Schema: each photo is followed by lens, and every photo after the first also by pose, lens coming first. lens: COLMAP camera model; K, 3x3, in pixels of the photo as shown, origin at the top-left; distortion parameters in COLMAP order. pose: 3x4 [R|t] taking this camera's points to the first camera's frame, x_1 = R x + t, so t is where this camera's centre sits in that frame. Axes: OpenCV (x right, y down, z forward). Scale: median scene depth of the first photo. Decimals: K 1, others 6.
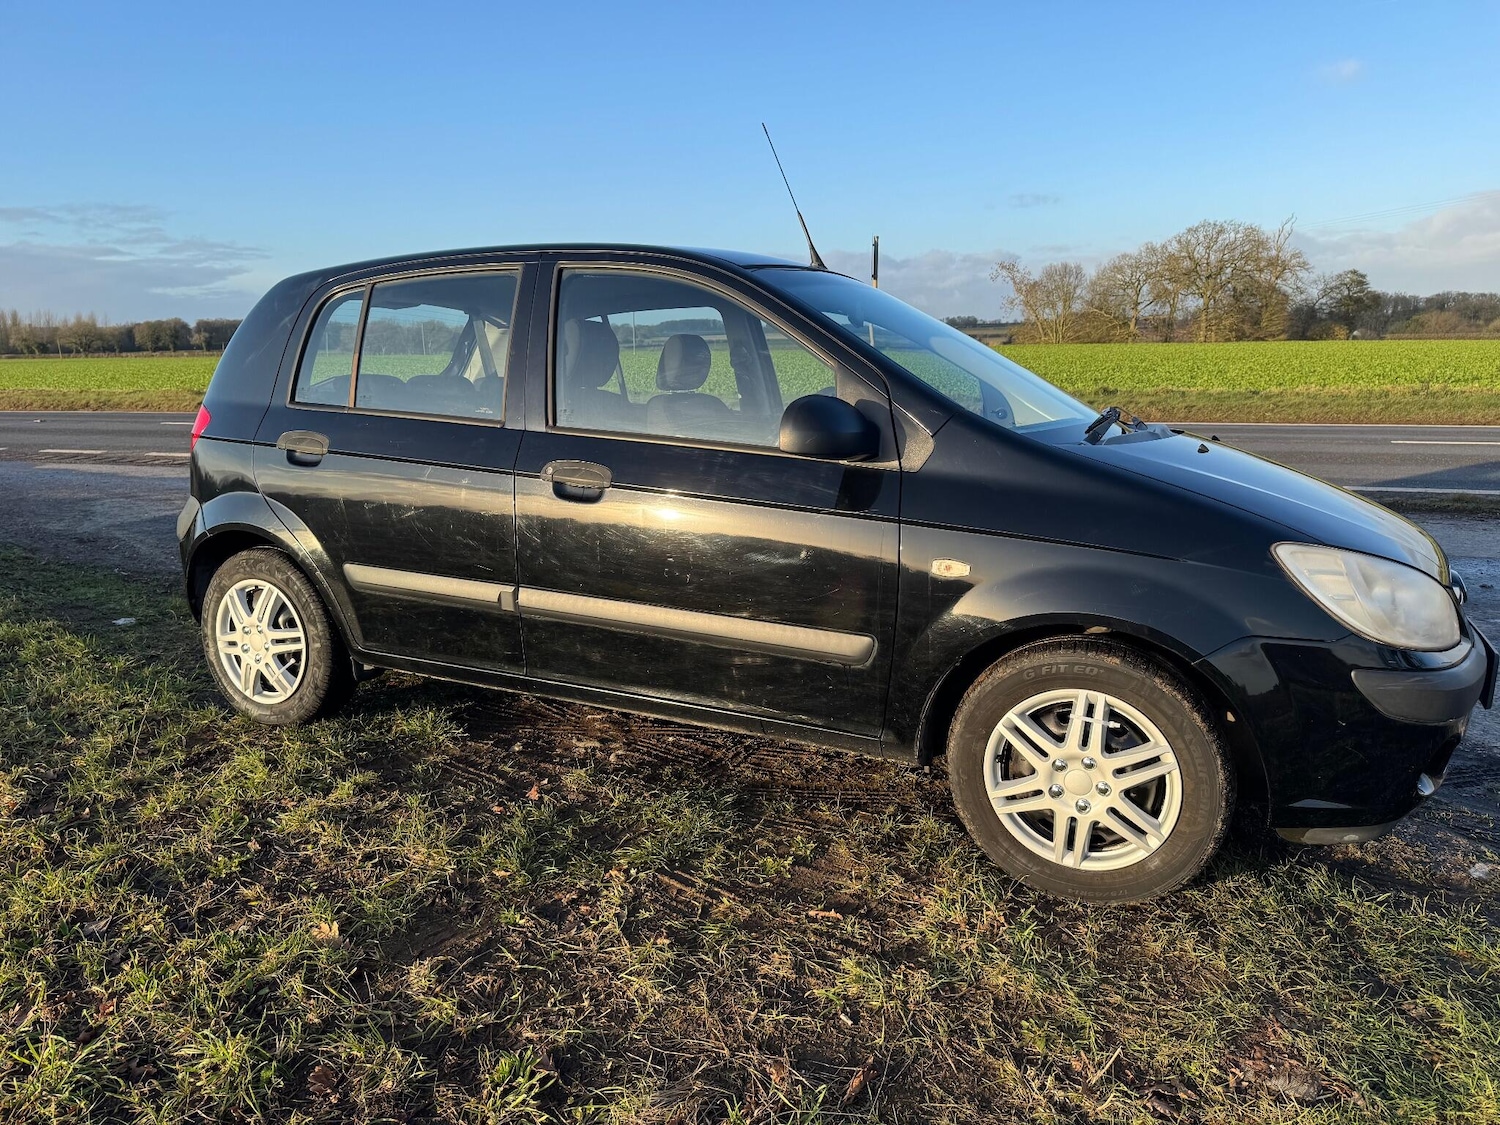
lens RADIAL K [[1060.1, 0, 762.1], [0, 1060.1, 558.3], [0, 0, 1]] dist [0.021907, -0.027342]
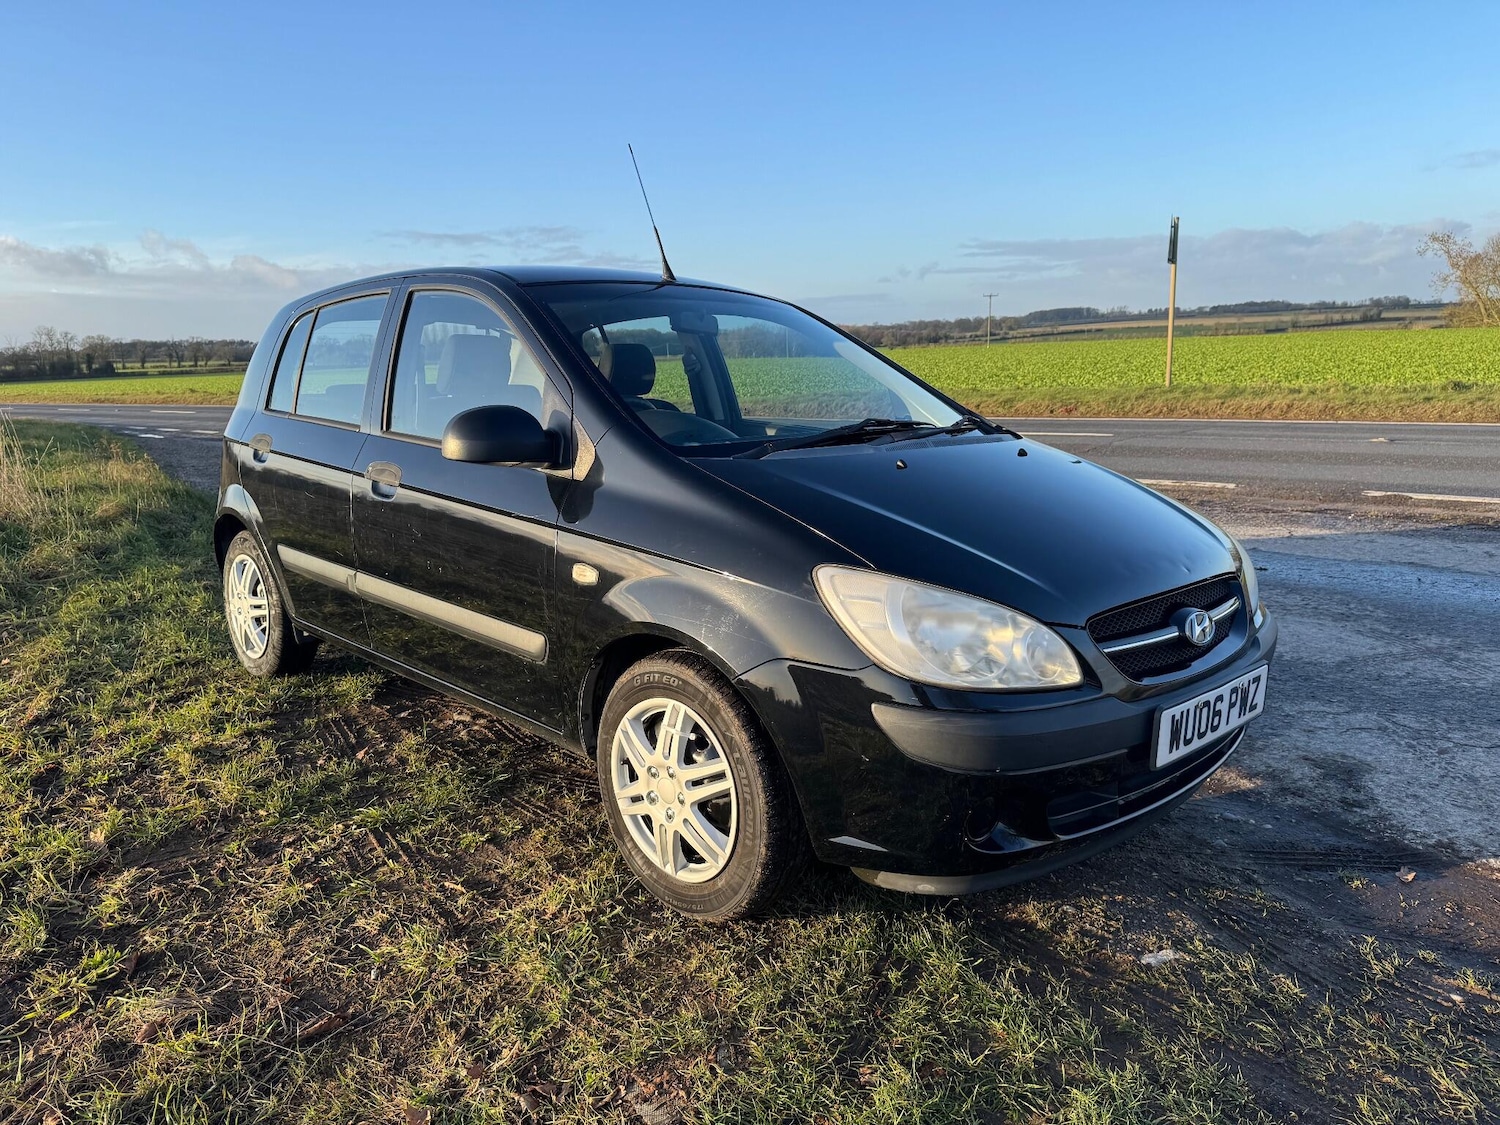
lens RADIAL K [[1060.1, 0, 740.6], [0, 1060.1, 557.5], [0, 0, 1]] dist [0.021907, -0.027342]
pose [[0.938233, 0.048096, -0.342645, 0.693922], [-0.047030, 0.998828, 0.011424, -0.026451], [0.342793, 0.005396, 0.939395, 0.077781]]
